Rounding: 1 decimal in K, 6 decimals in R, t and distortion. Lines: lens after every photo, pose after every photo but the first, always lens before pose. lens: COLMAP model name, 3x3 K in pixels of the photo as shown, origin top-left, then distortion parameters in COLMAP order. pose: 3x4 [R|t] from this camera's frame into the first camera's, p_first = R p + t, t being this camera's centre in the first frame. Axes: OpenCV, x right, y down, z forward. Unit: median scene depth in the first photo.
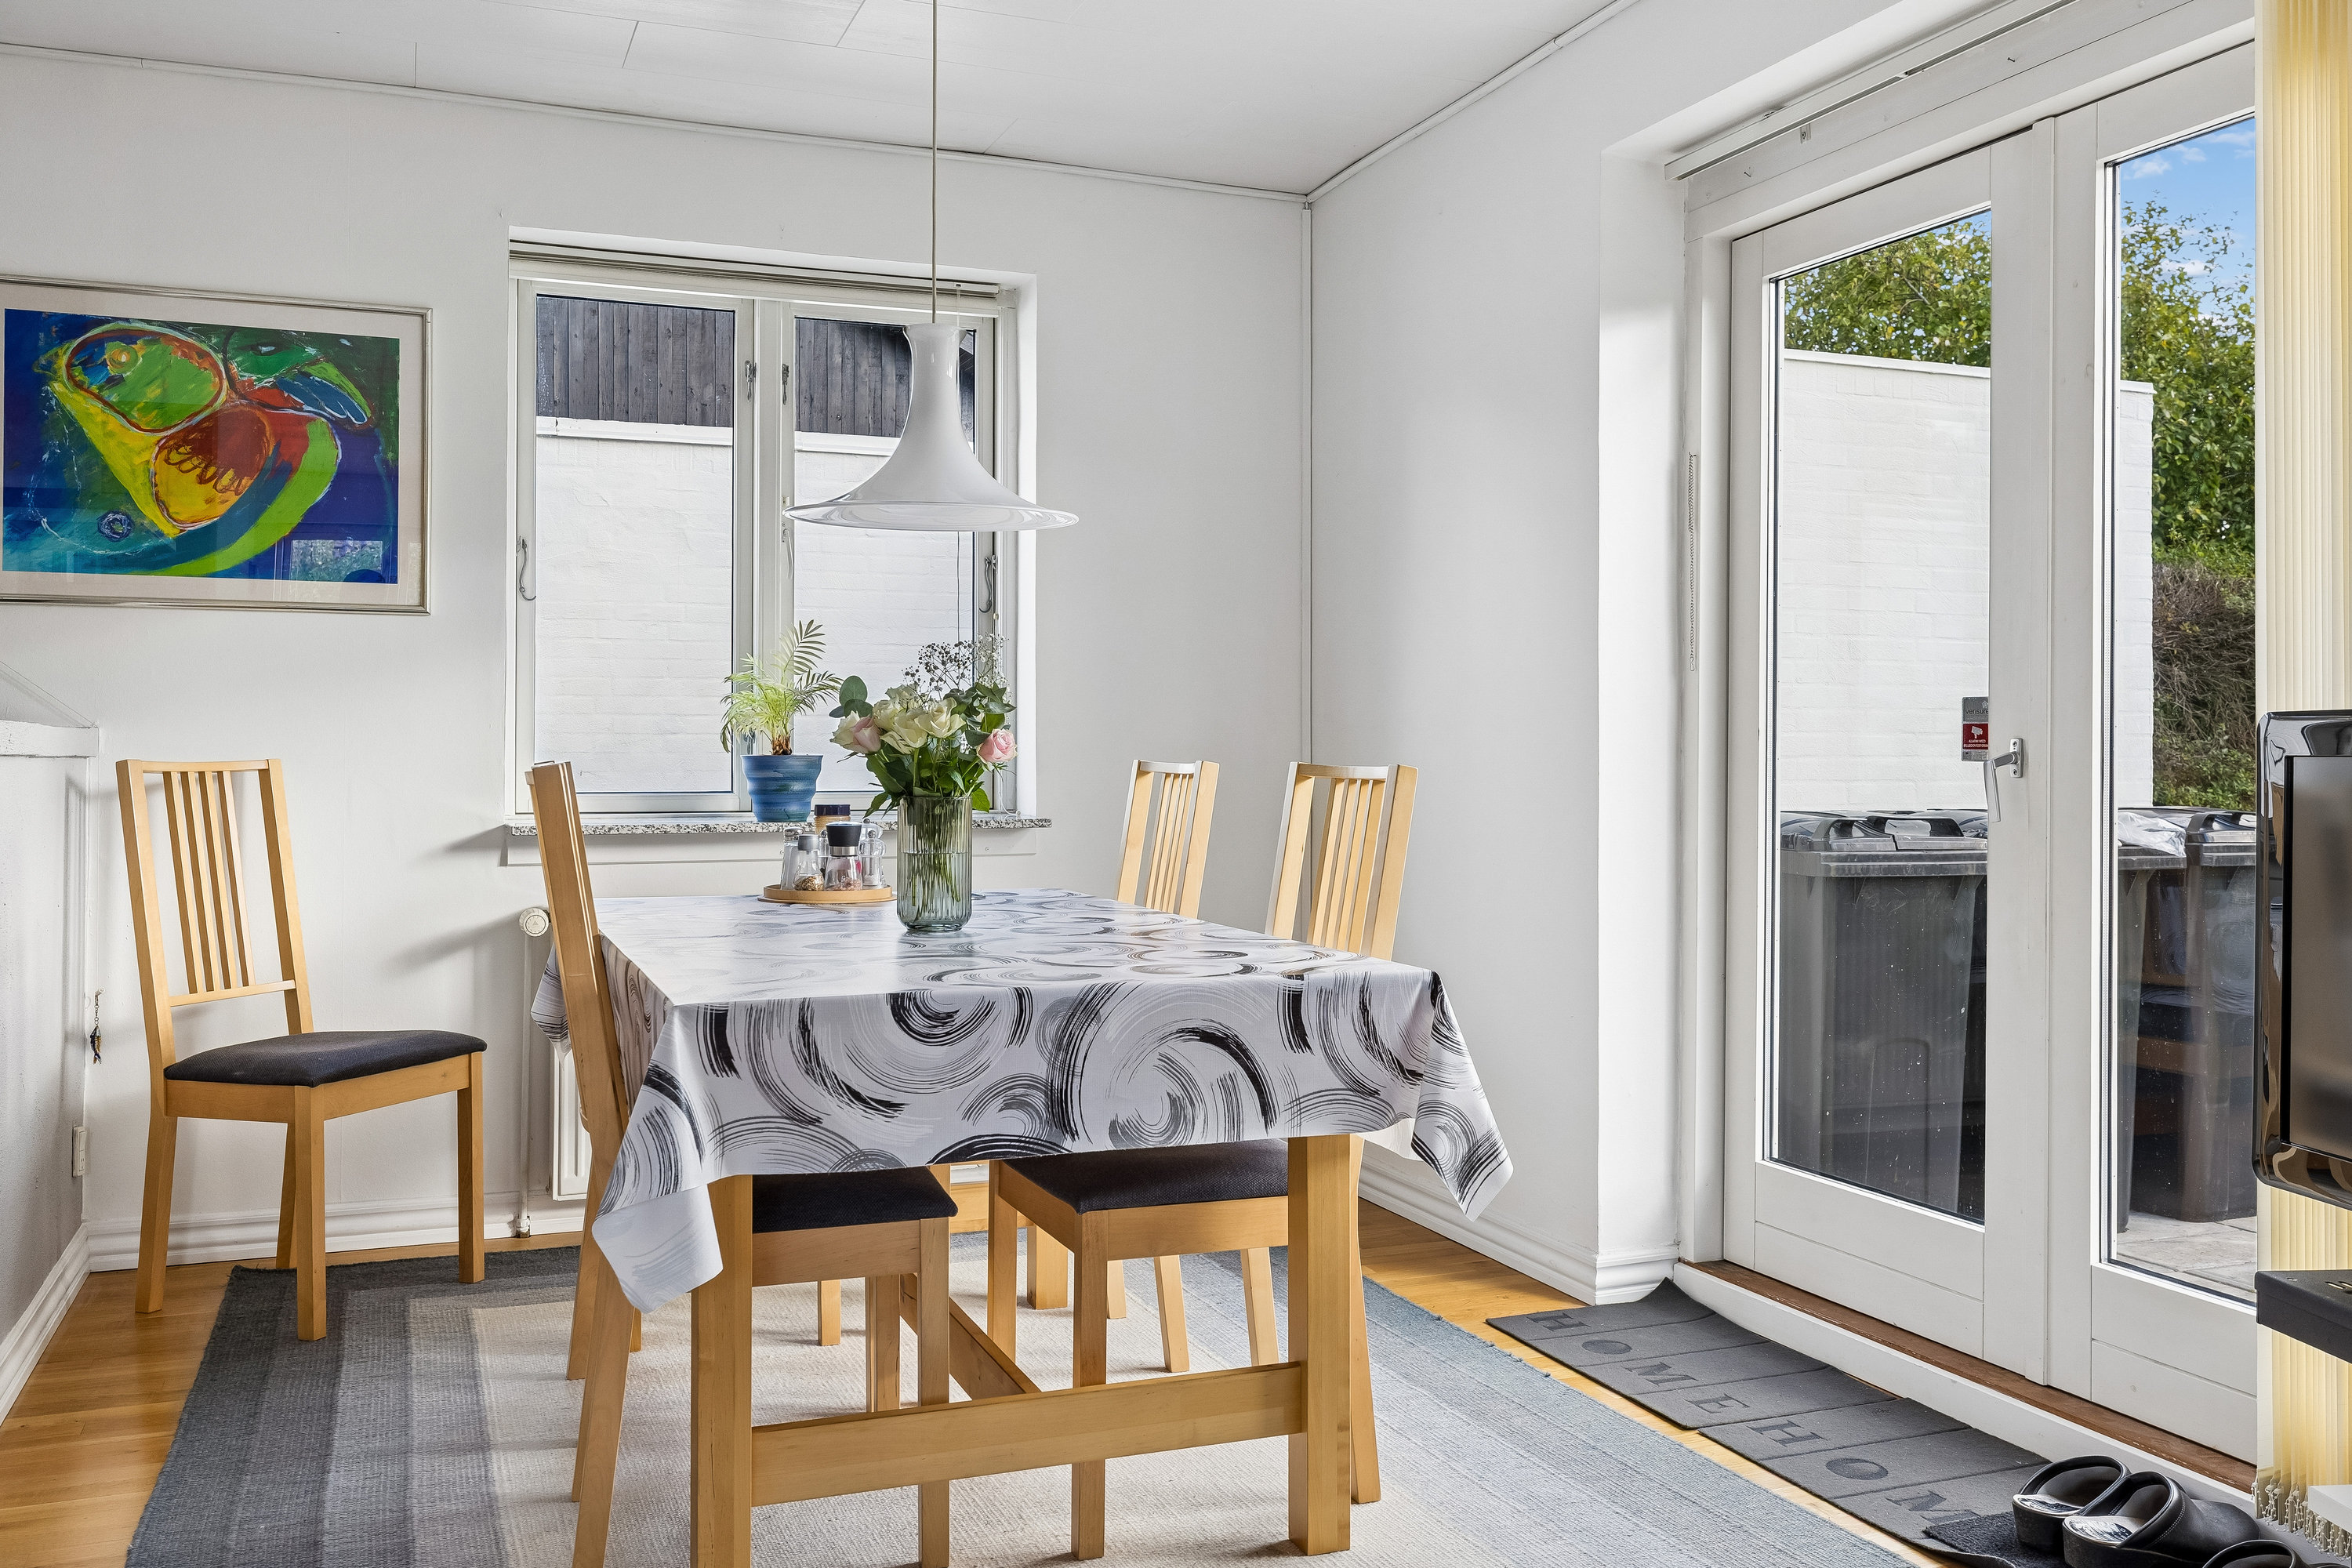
lens RADIAL K [[1964.0, 0, 1179.3], [0, 1964.0, 732.5], [0, 0, 1]] dist [-0.013289, -0.002246]
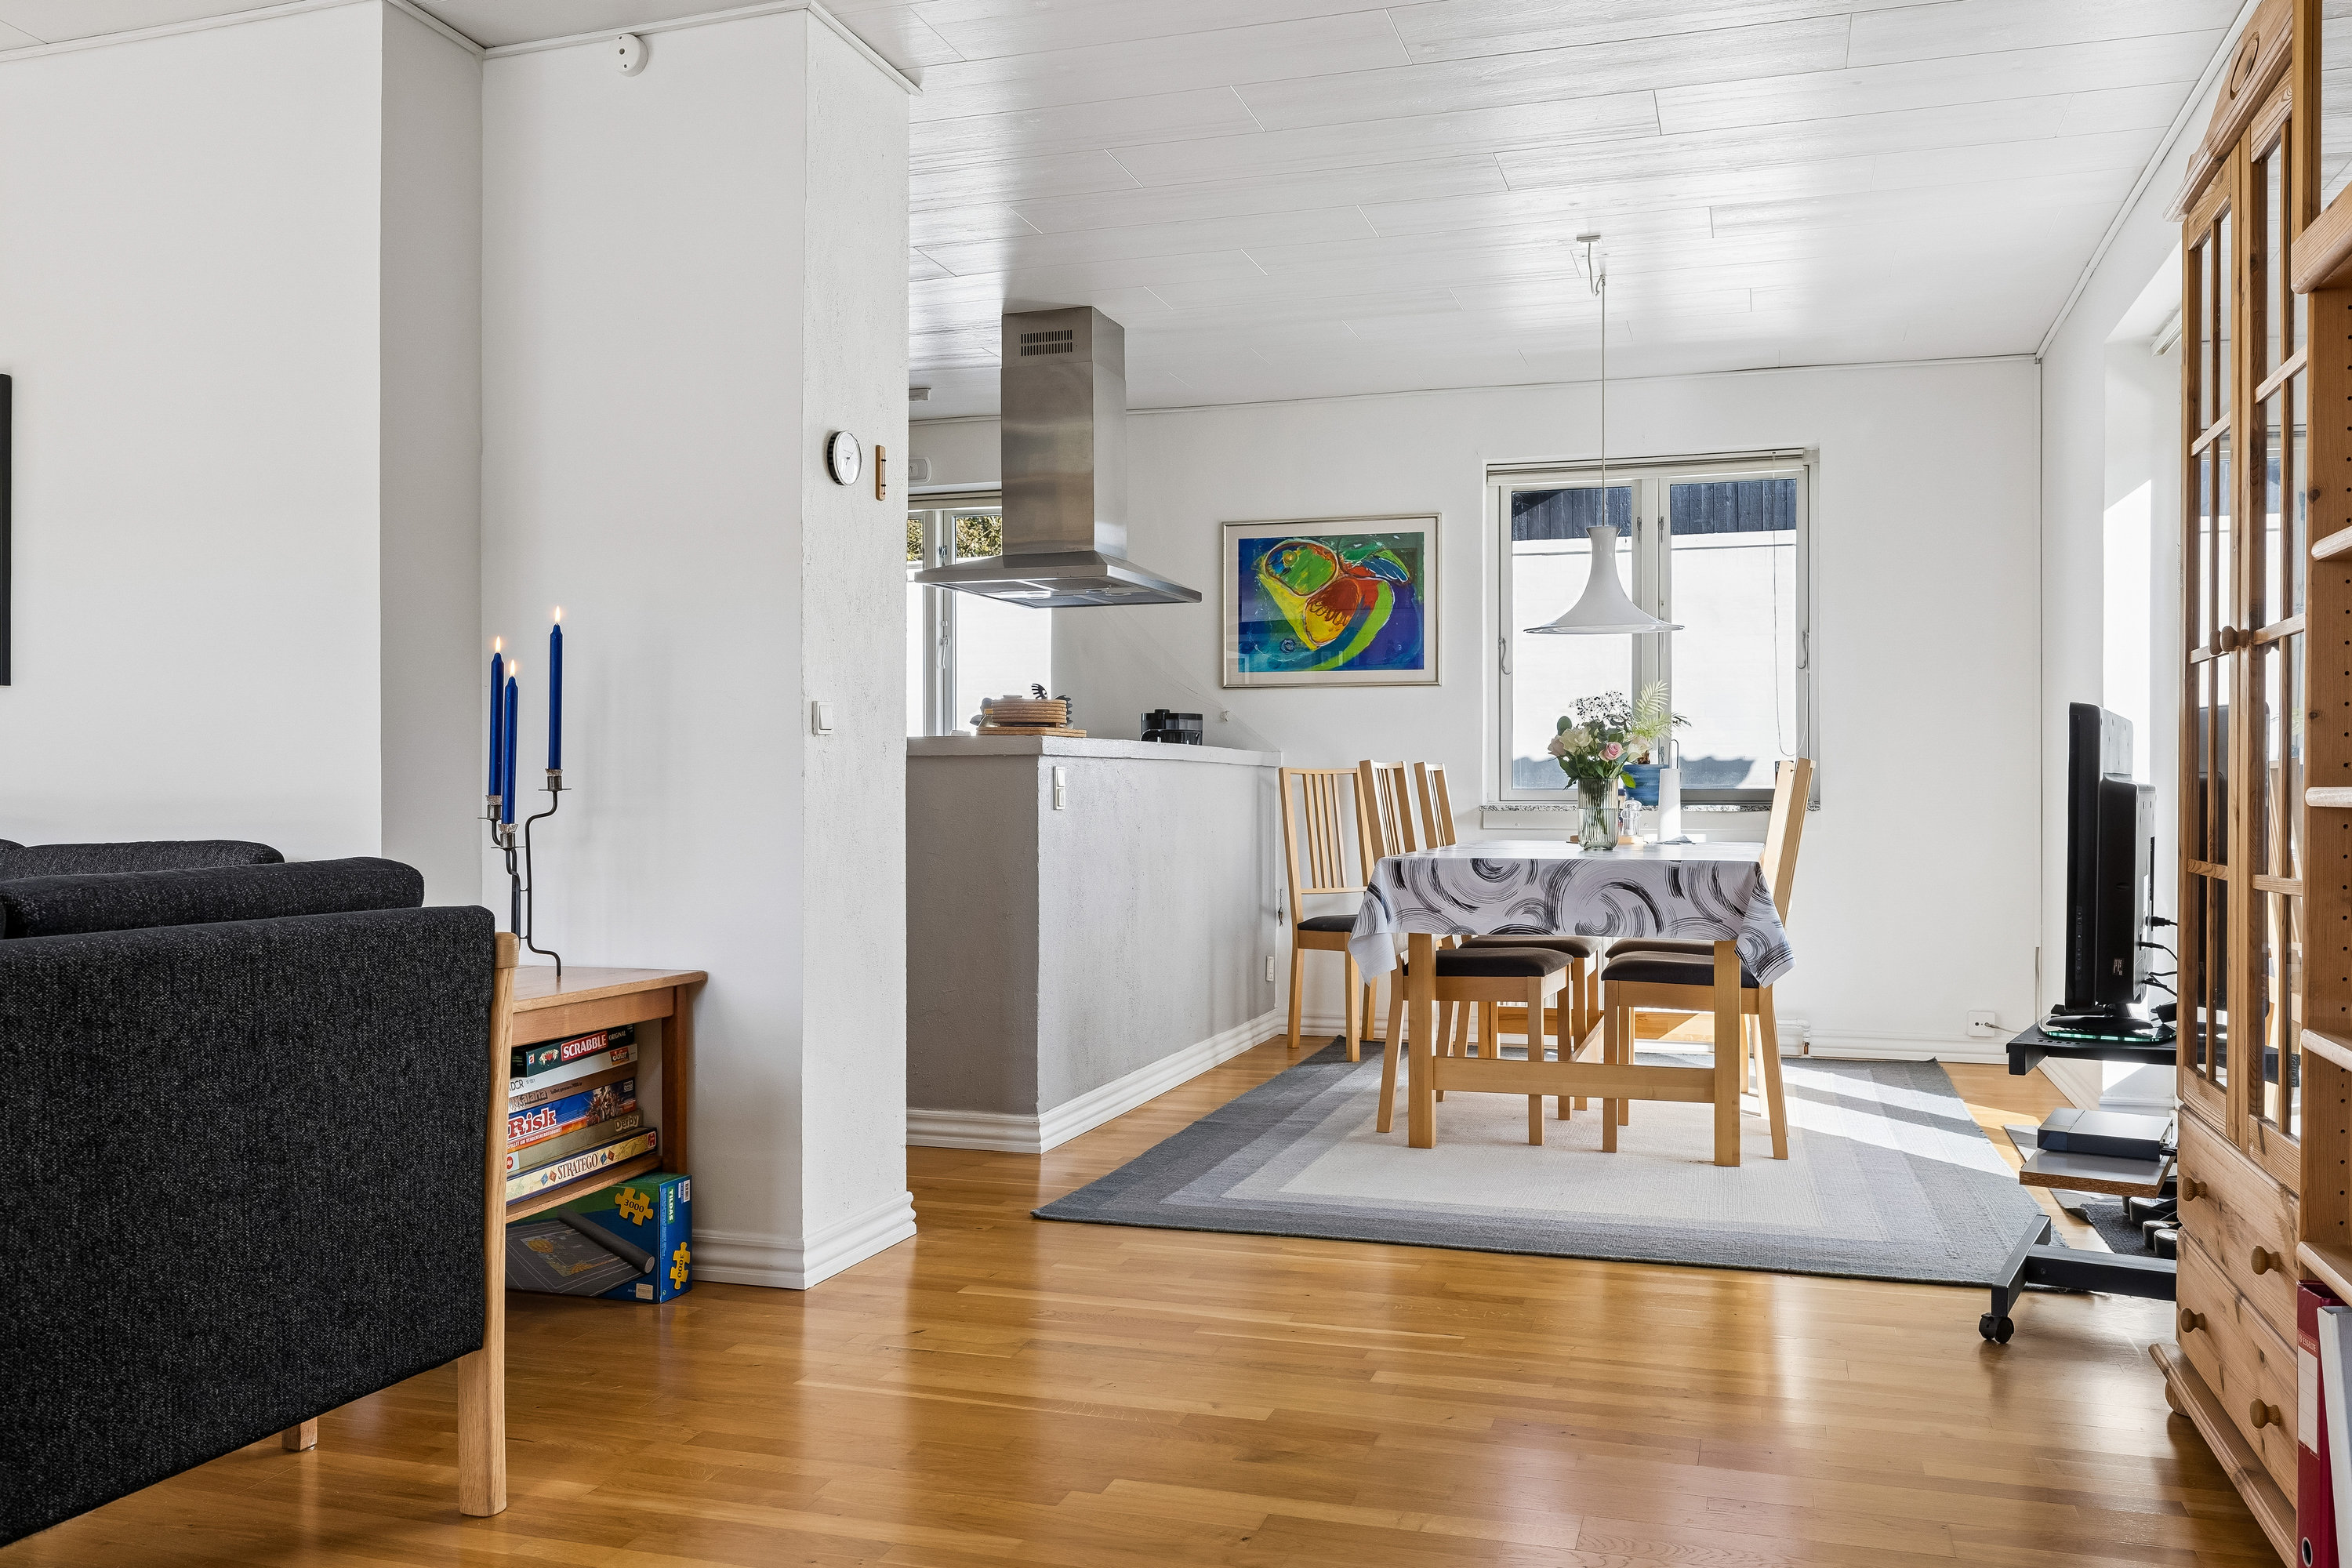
lens RADIAL K [[1868.3, 0, 1175.5], [0, 1868.3, 785.3], [0, 0, 1]] dist [-0.005443, -0.001534]
pose [[0.774539, -0.003006, -0.632519, 0.806710], [0.008021, 0.999955, 0.005069, 0.031066], [0.632475, -0.009000, 0.774528, -0.745058]]
